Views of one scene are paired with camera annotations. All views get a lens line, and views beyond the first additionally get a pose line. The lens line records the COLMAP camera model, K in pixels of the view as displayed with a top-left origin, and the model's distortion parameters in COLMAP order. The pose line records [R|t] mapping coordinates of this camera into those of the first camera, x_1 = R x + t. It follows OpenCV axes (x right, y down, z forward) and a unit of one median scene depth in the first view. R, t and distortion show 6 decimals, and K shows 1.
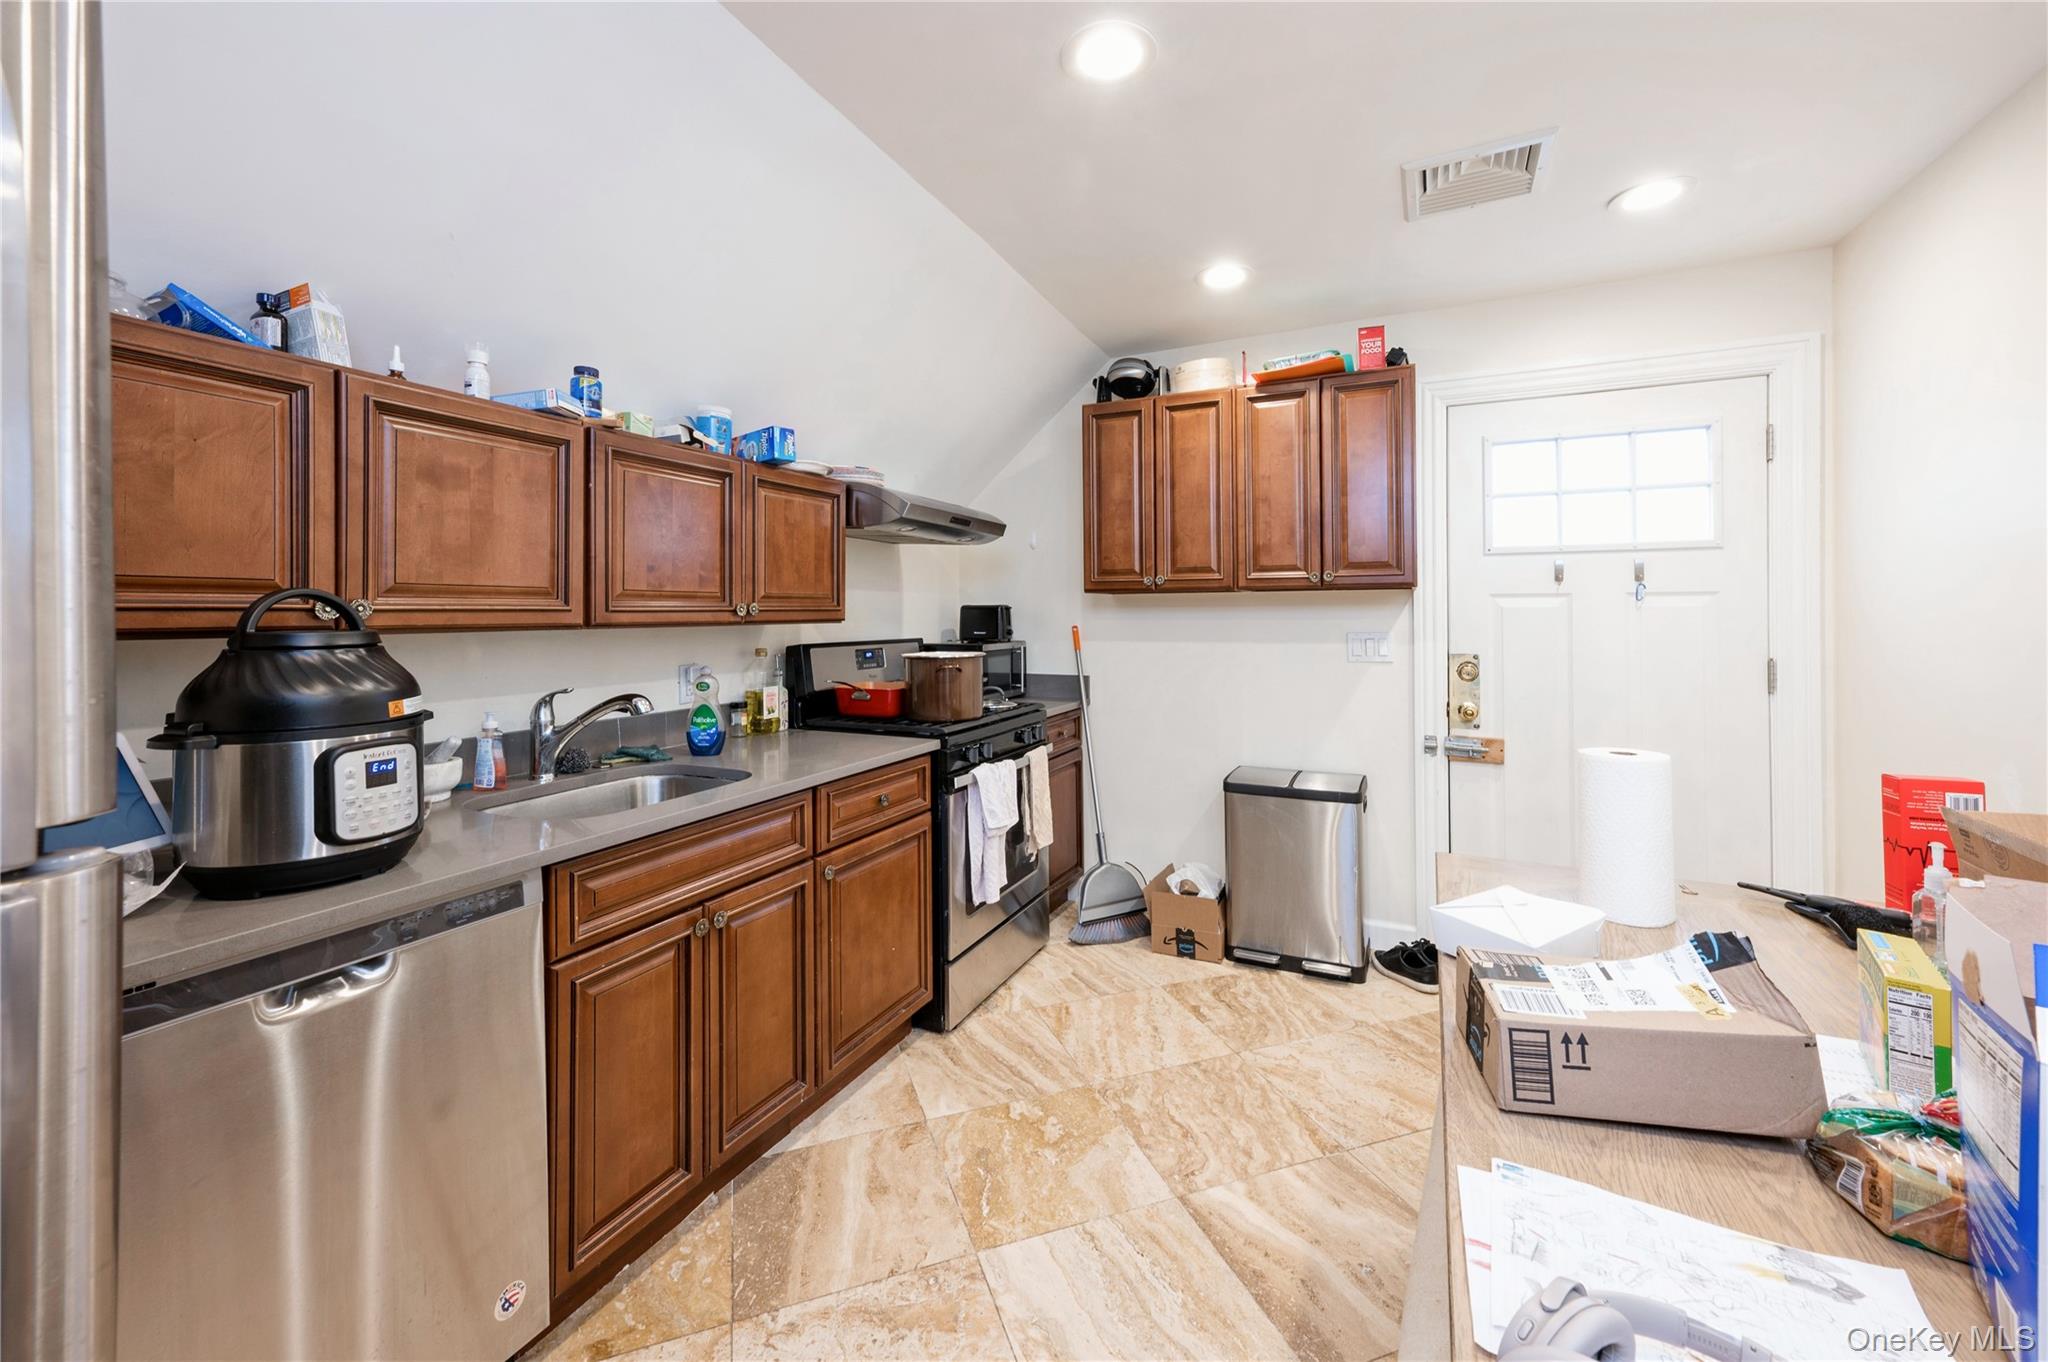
lens RADIAL K [[828.0, 0, 1025.6], [0, 828.0, 606.2], [0, 0, 1]] dist [0.019732, 0.000522]
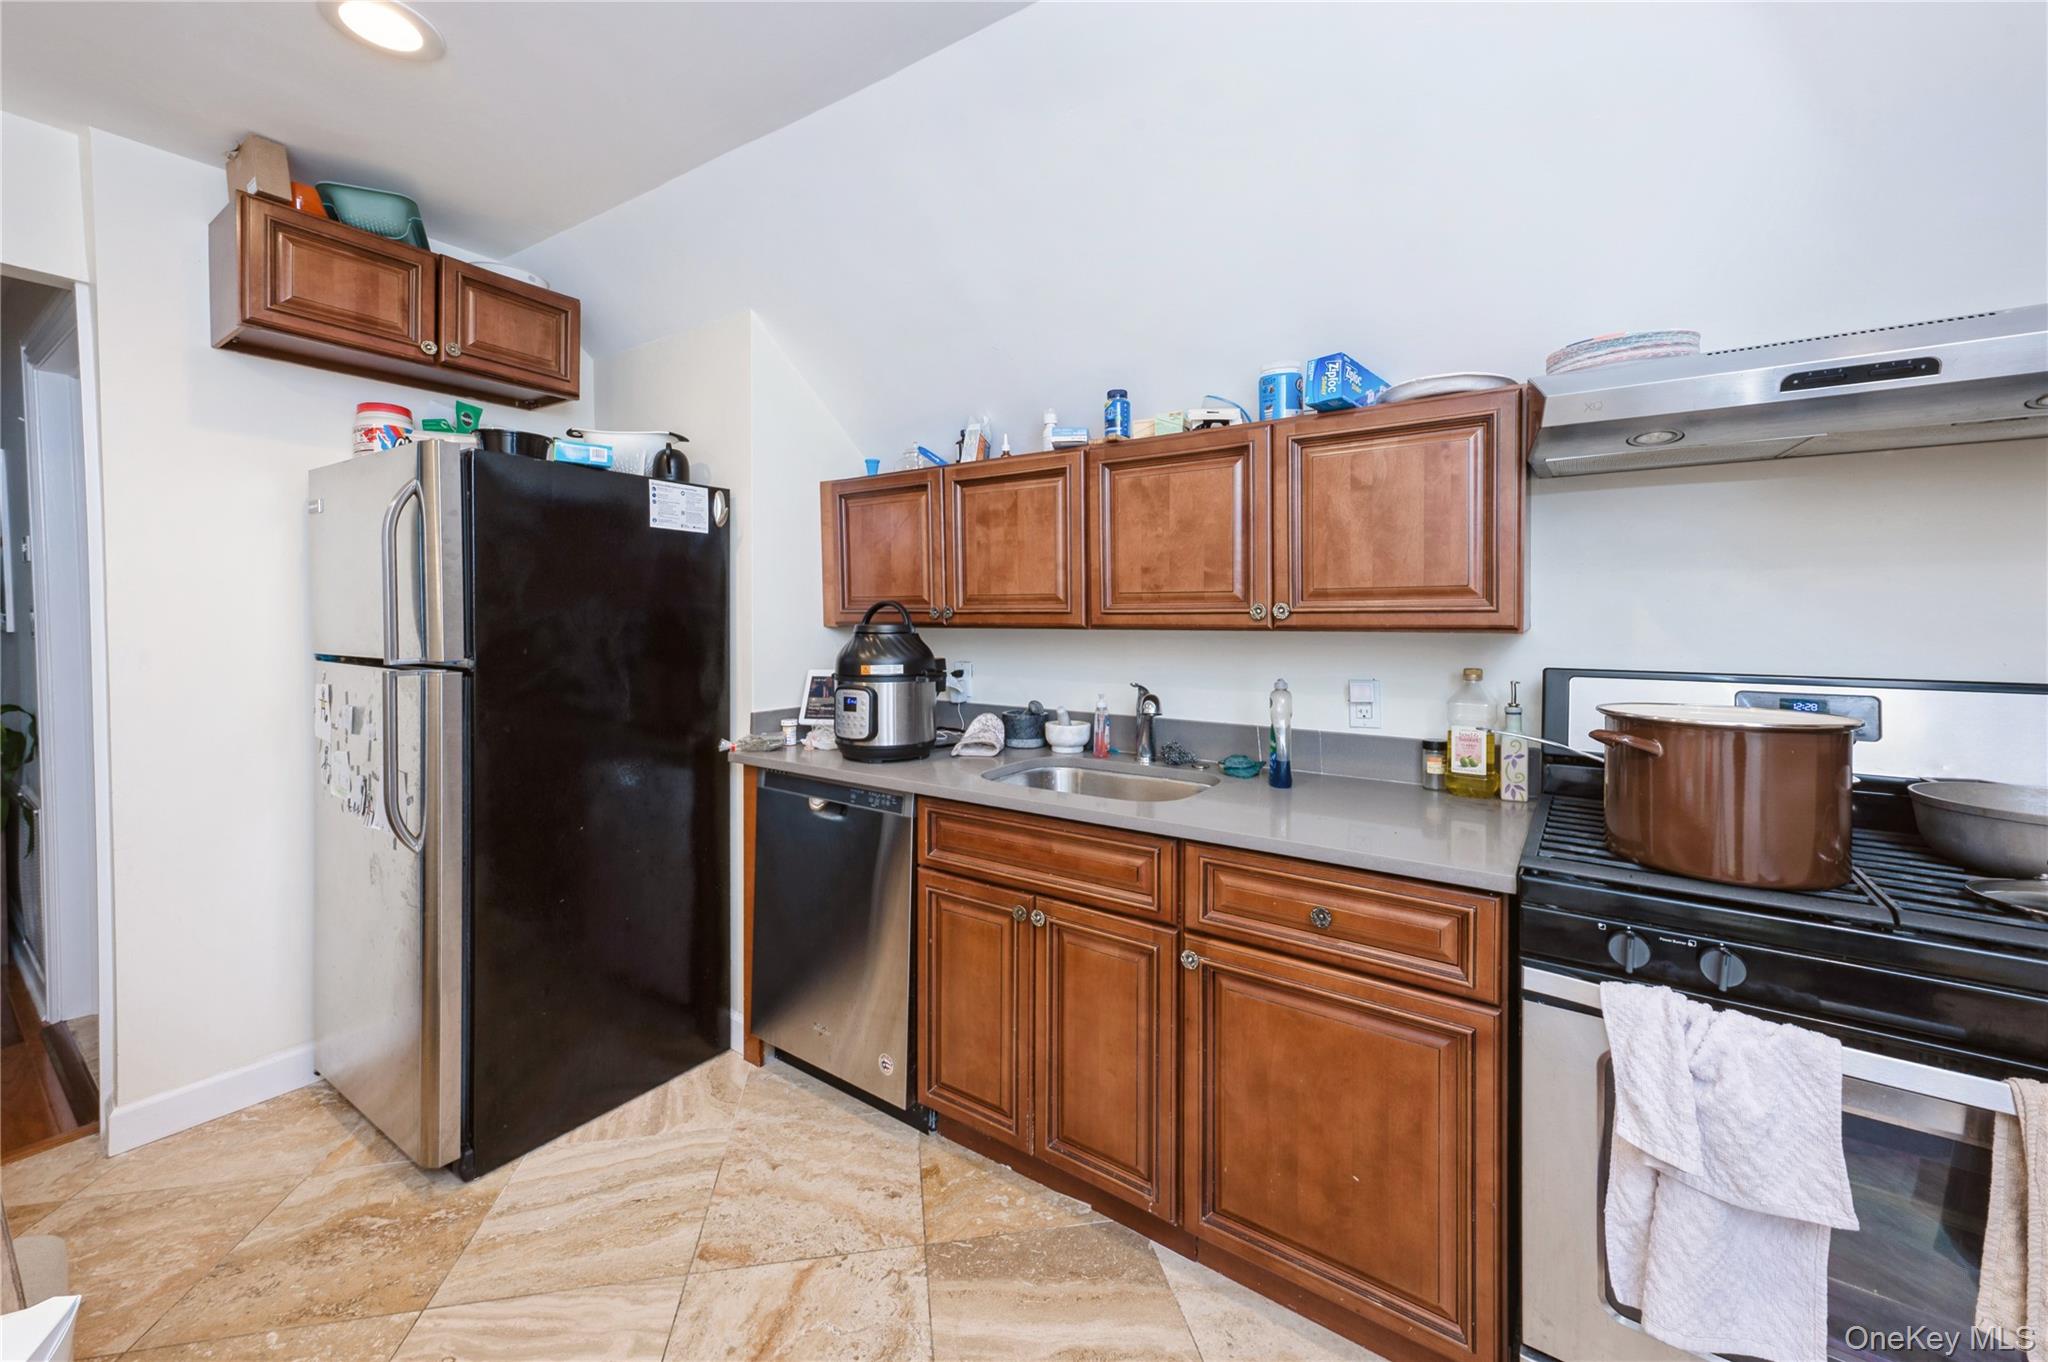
lens RADIAL K [[828.0, 0, 1029.8], [0, 828.0, 637.4], [0, 0, 1]] dist [0.019732, 0.000522]
pose [[-0.172490, 0.027494, -0.984627, 0.578091], [0.006937, 0.999620, 0.026697, 0.008116], [0.984987, -0.002226, -0.172615, 1.089786]]
